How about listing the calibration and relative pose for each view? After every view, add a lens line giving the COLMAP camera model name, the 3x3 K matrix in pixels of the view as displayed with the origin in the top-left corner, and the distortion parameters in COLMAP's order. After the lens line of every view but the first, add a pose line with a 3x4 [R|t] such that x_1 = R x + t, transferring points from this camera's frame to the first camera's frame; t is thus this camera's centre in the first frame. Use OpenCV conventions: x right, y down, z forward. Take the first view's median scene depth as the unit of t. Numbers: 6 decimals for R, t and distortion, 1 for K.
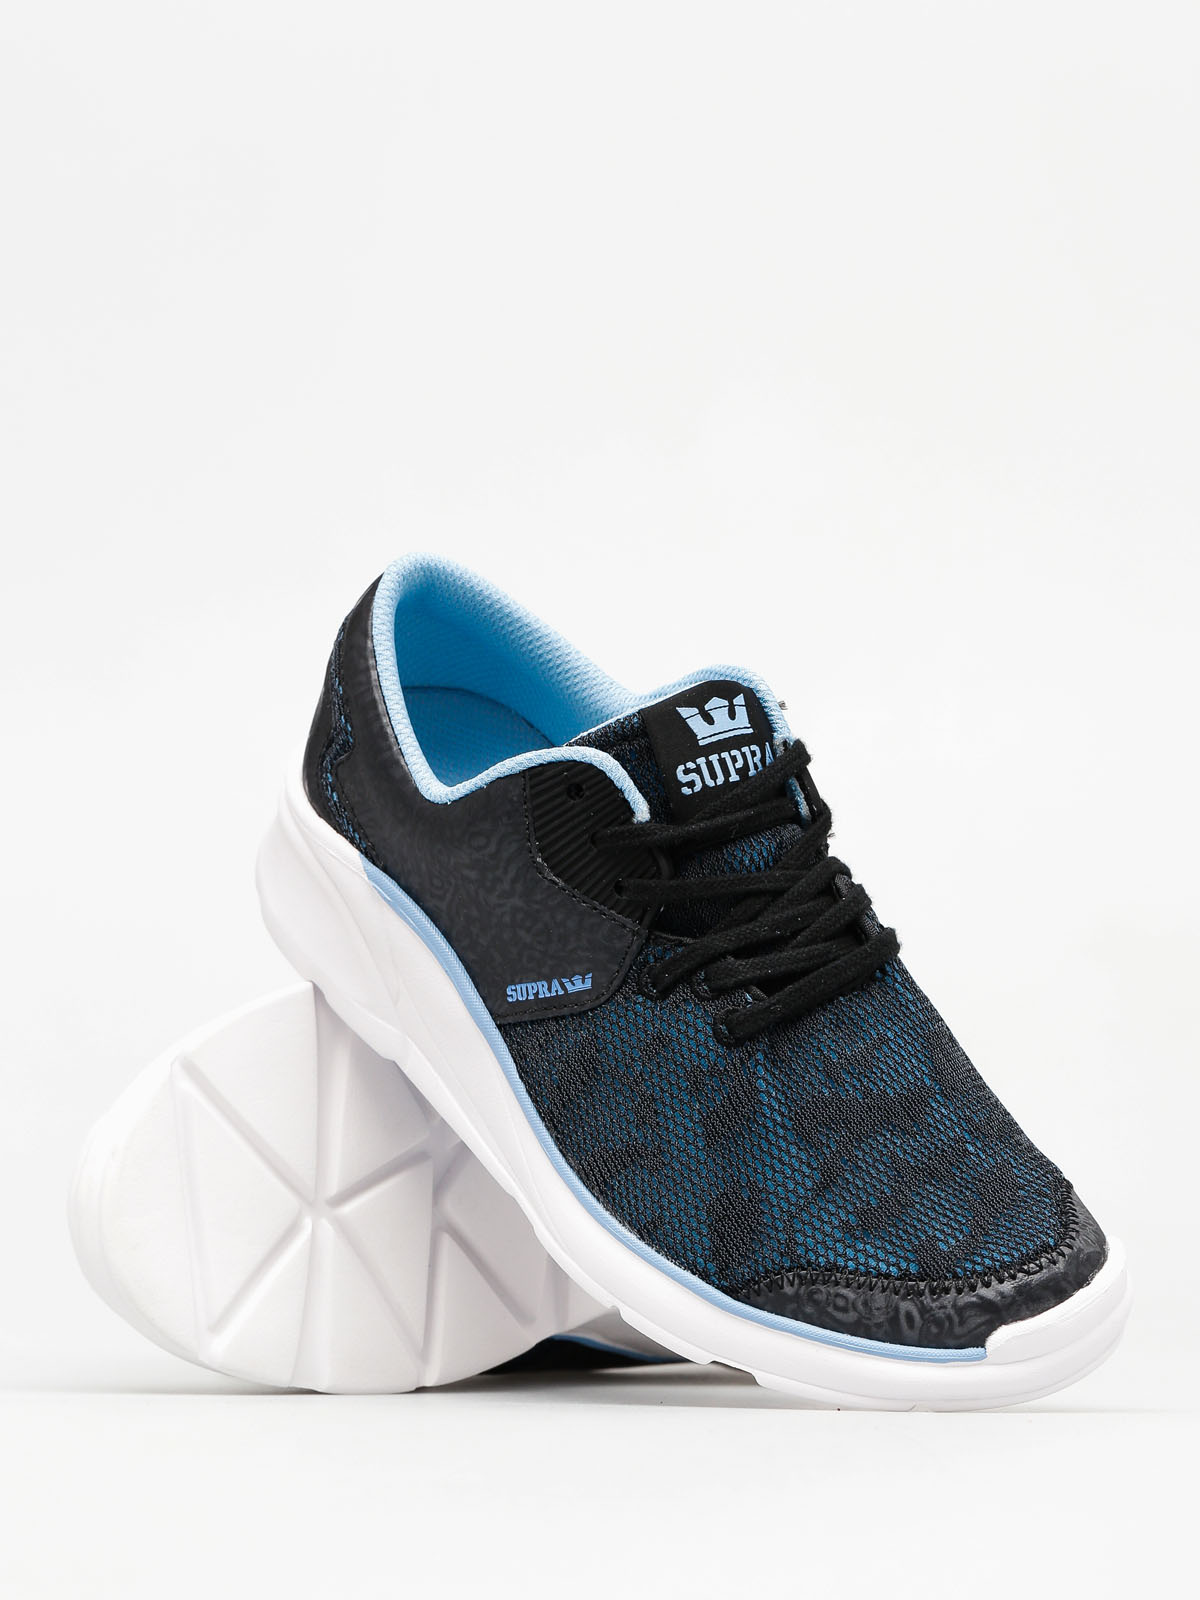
lens RADIAL K [[4549.1, 0, 600.0], [0, 4549.1, 800.0], [0, 0, 1]] dist [-2.070266, 0.849630]
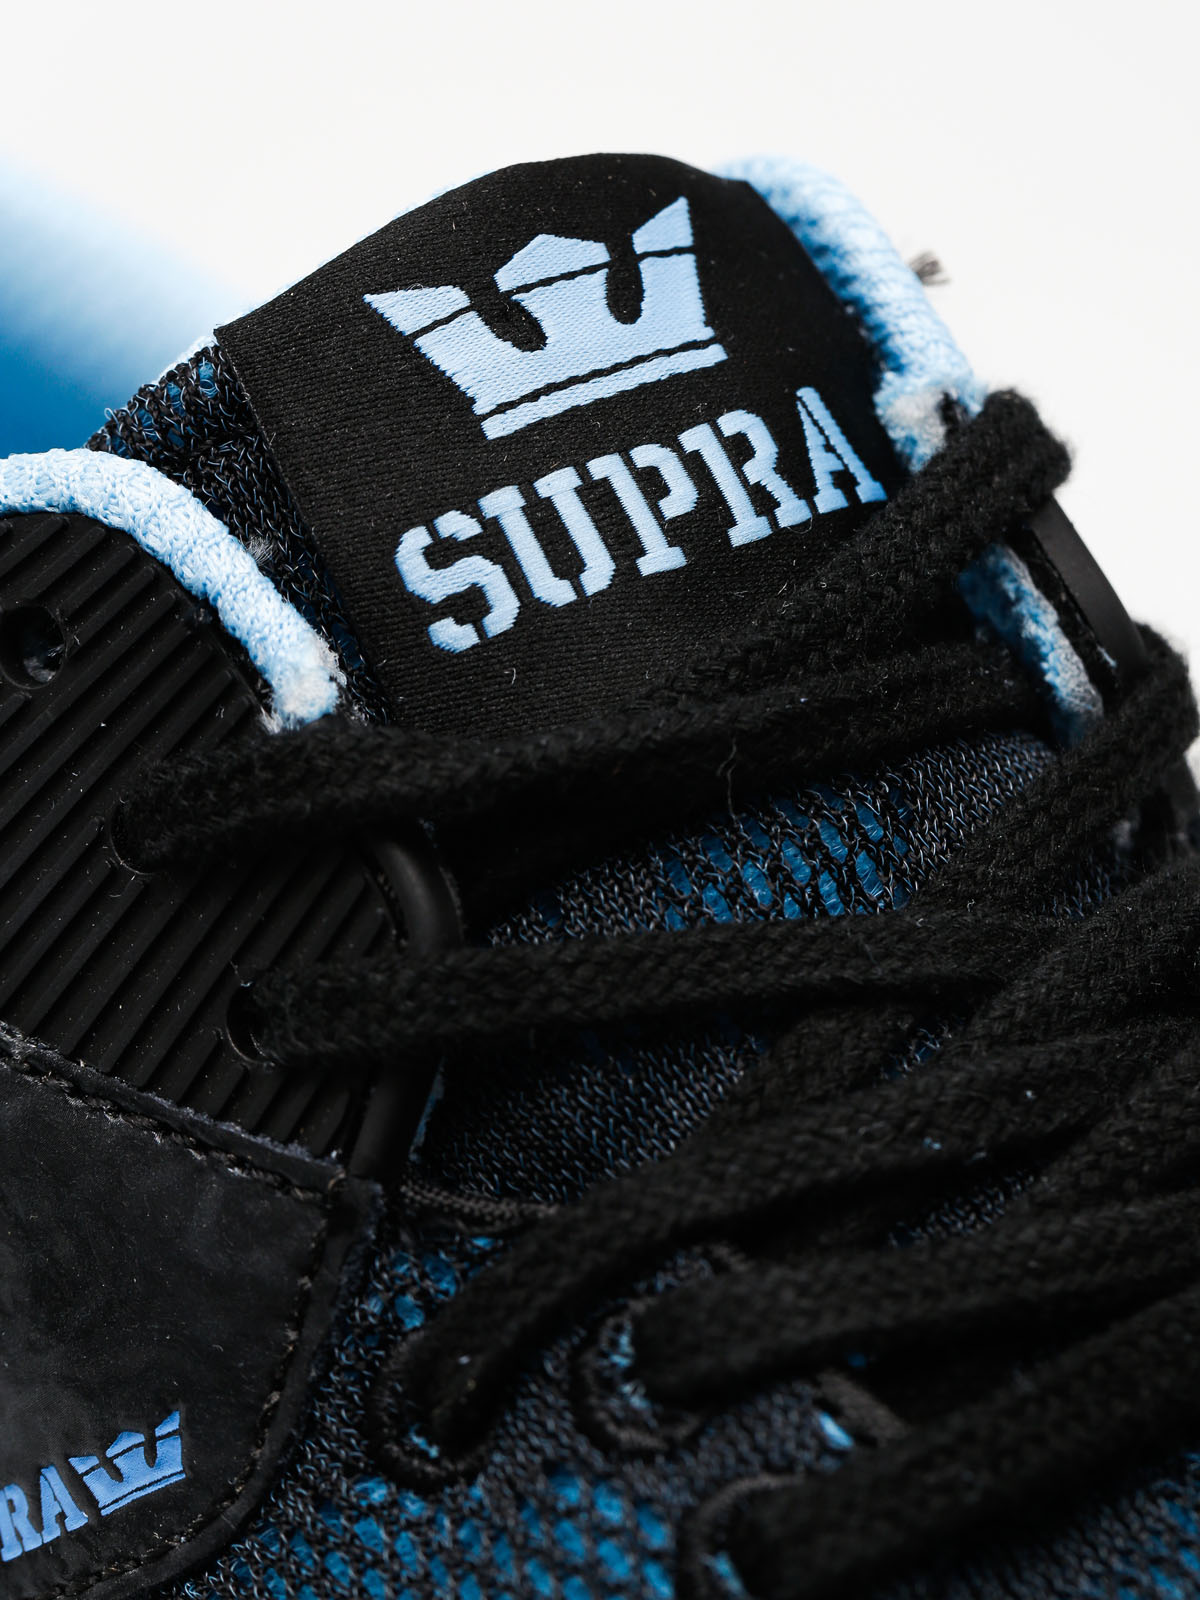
lens RADIAL K [[4549.1, 0, 600.0], [0, 4549.1, 800.0], [0, 0, 1]] dist [-2.070266, 0.849630]
pose [[0.988994, -0.141813, 0.042181, 0.015526], [0.135962, 0.983554, 0.118890, -0.019997], [-0.058348, -0.111847, 0.992011, 0.776003]]
